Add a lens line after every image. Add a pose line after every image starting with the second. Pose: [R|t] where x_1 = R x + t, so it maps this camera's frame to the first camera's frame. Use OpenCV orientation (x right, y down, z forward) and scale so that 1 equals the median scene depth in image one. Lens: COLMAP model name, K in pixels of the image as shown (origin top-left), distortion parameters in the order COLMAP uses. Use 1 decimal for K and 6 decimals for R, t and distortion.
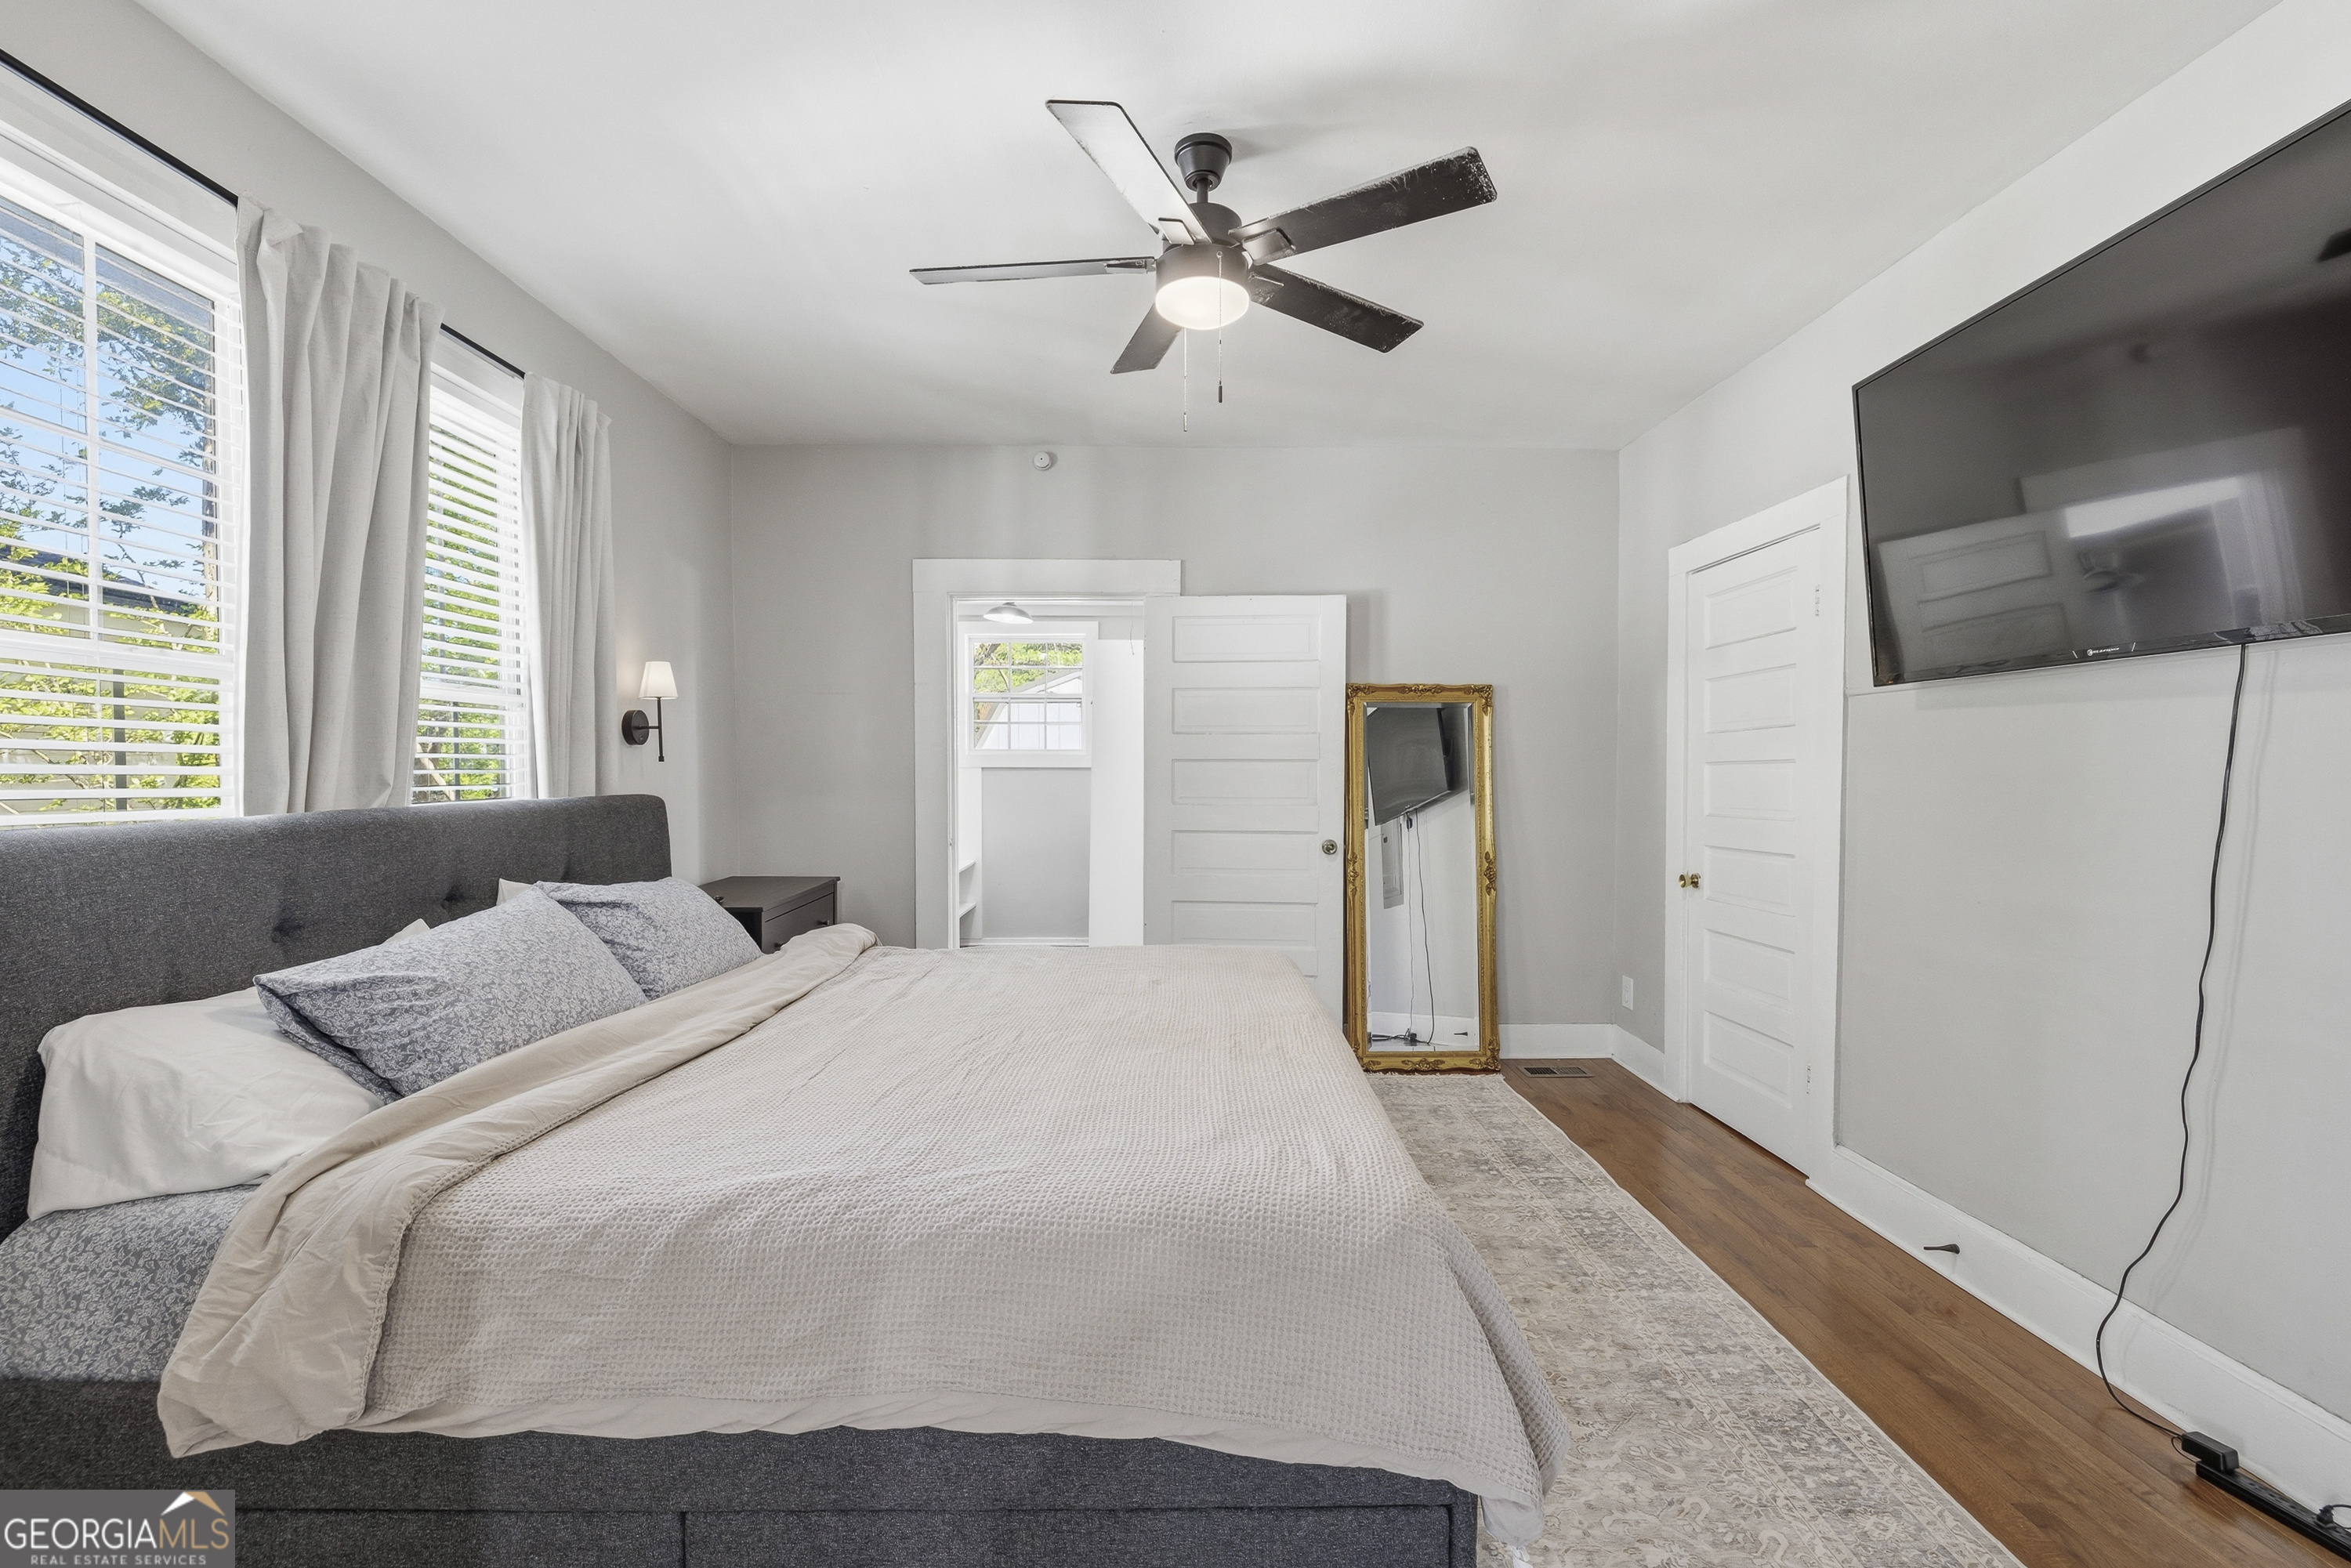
lens RADIAL K [[1021.8, 0, 1173.6], [0, 1021.8, 793.7], [0, 0, 1]] dist [-0.001166, -0.000217]
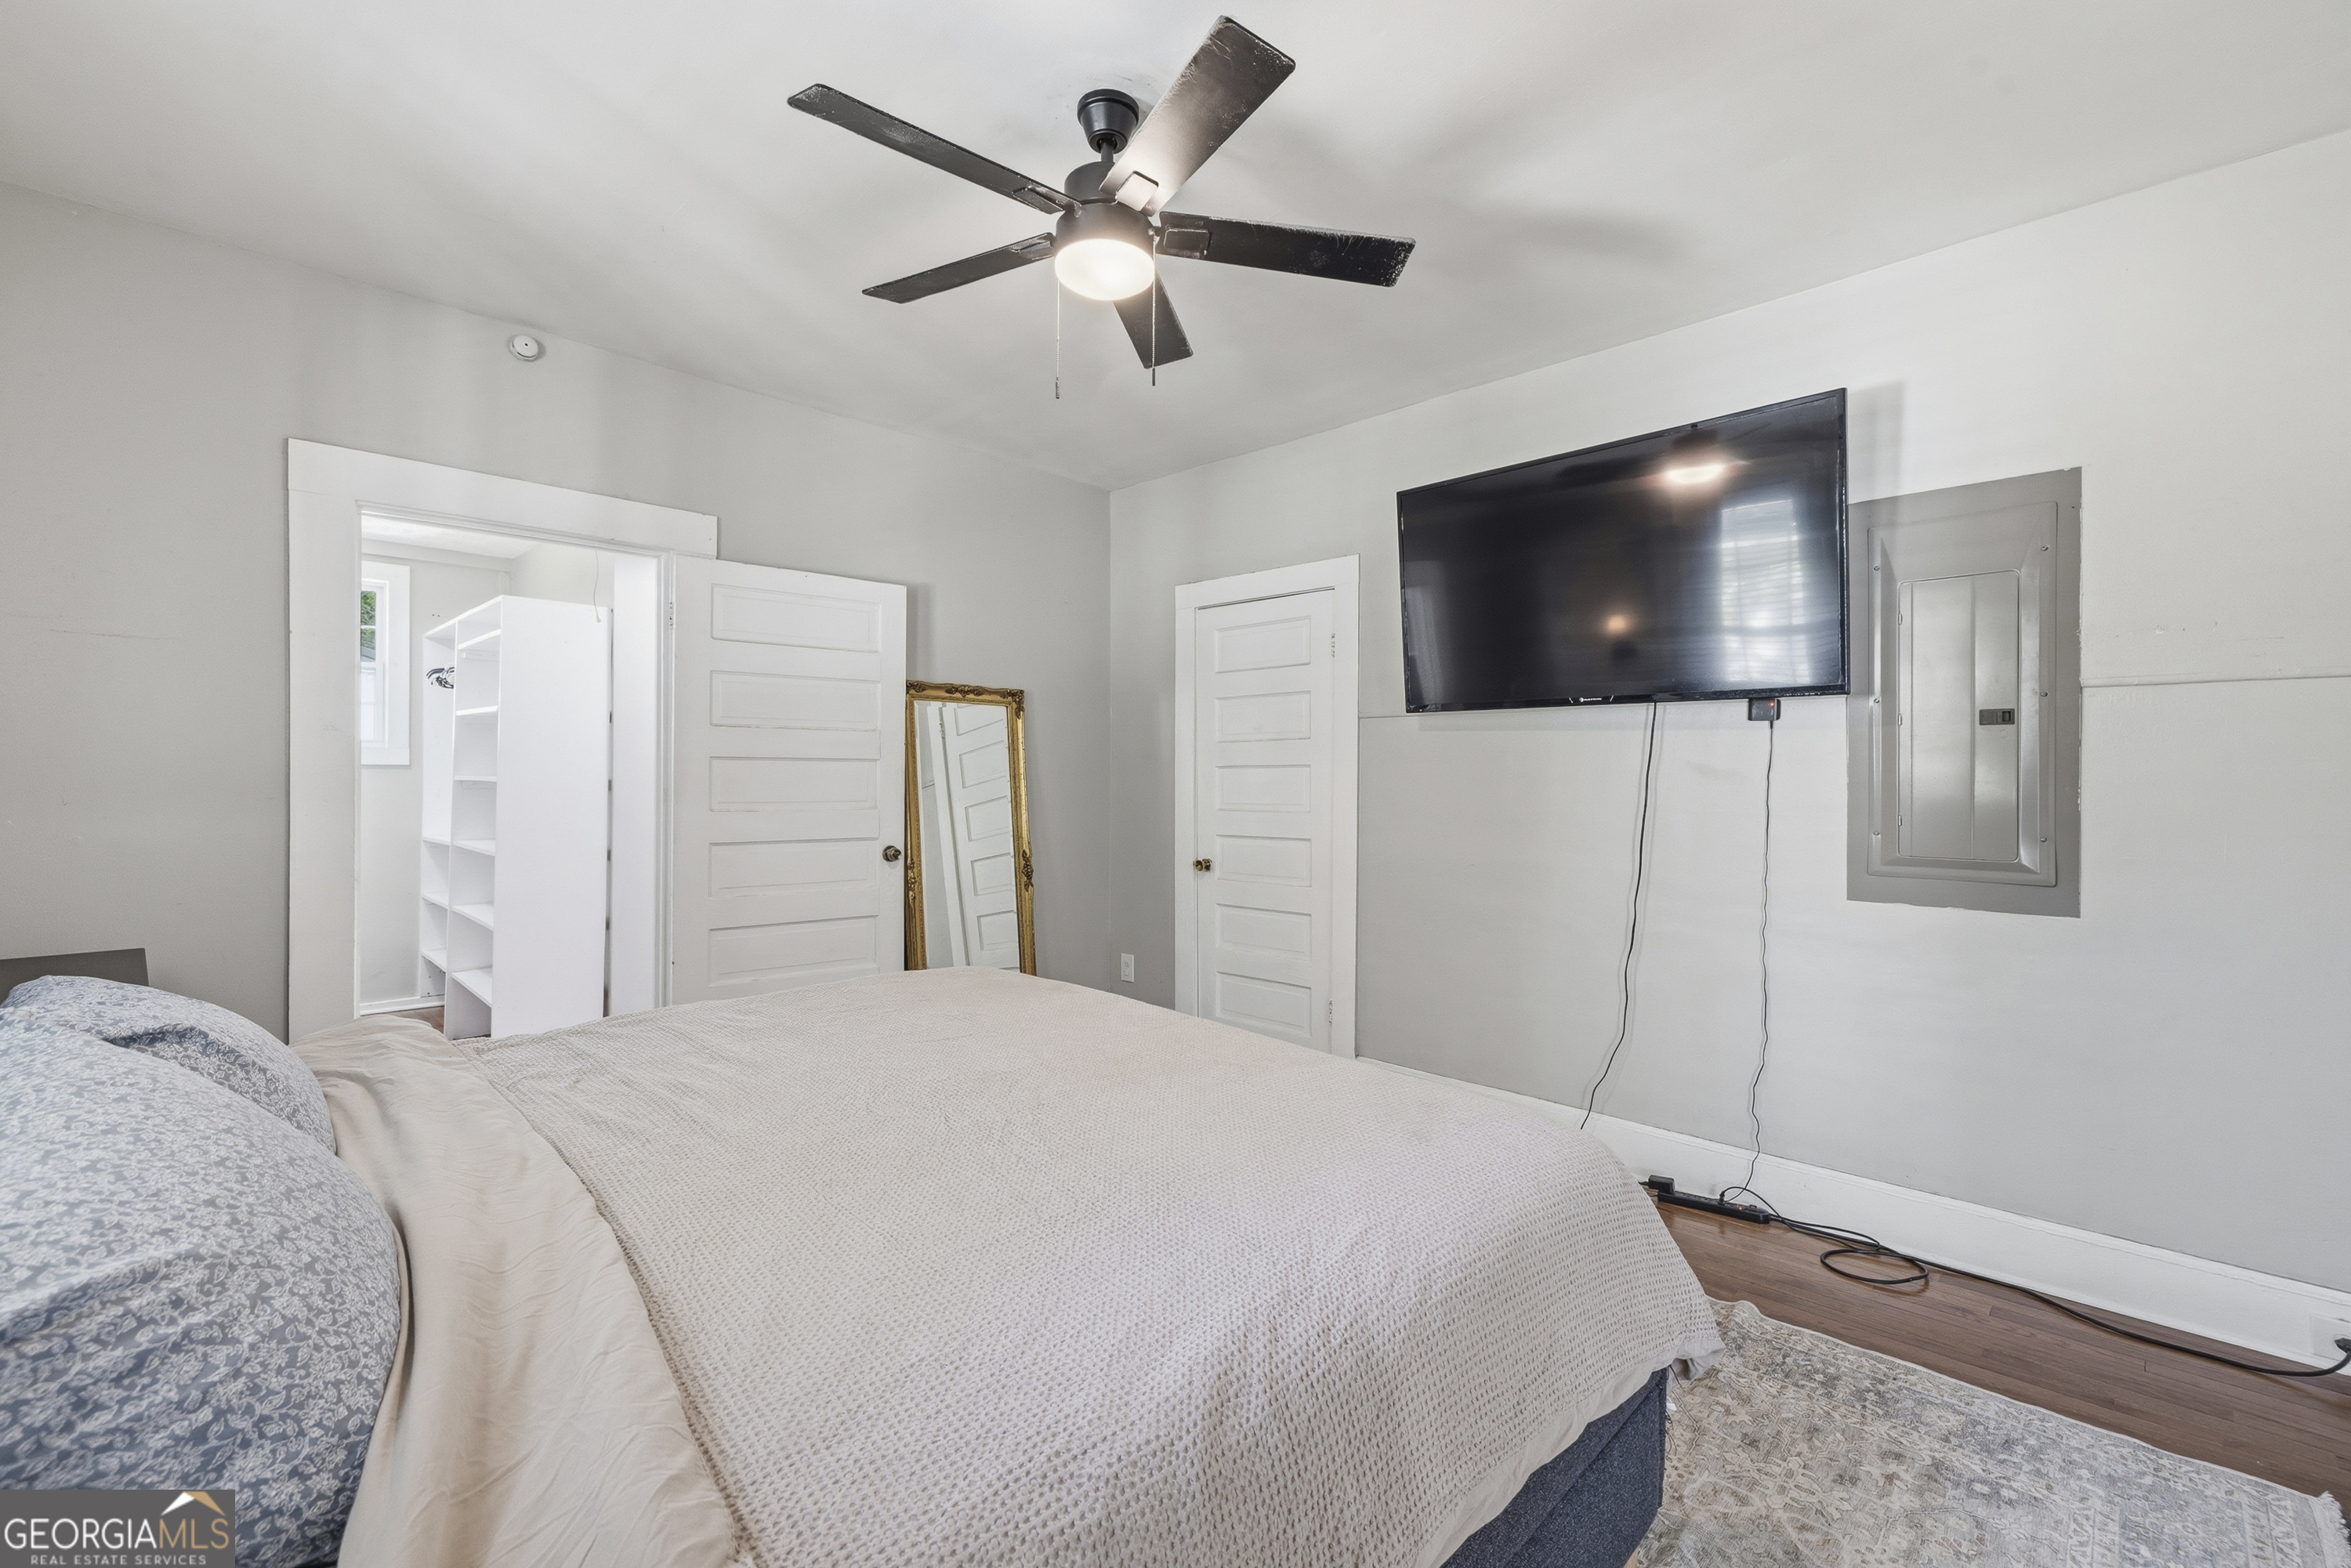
lens RADIAL K [[1000.5, 0, 1157.9], [0, 1000.5, 769.8], [0, 0, 1]] dist [-0.002672, 0.000138]
pose [[0.706724, 0.006503, 0.707460, -0.350229], [0.010717, 0.999745, -0.019896, -0.003330], [-0.707408, 0.021643, 0.706474, 0.200062]]
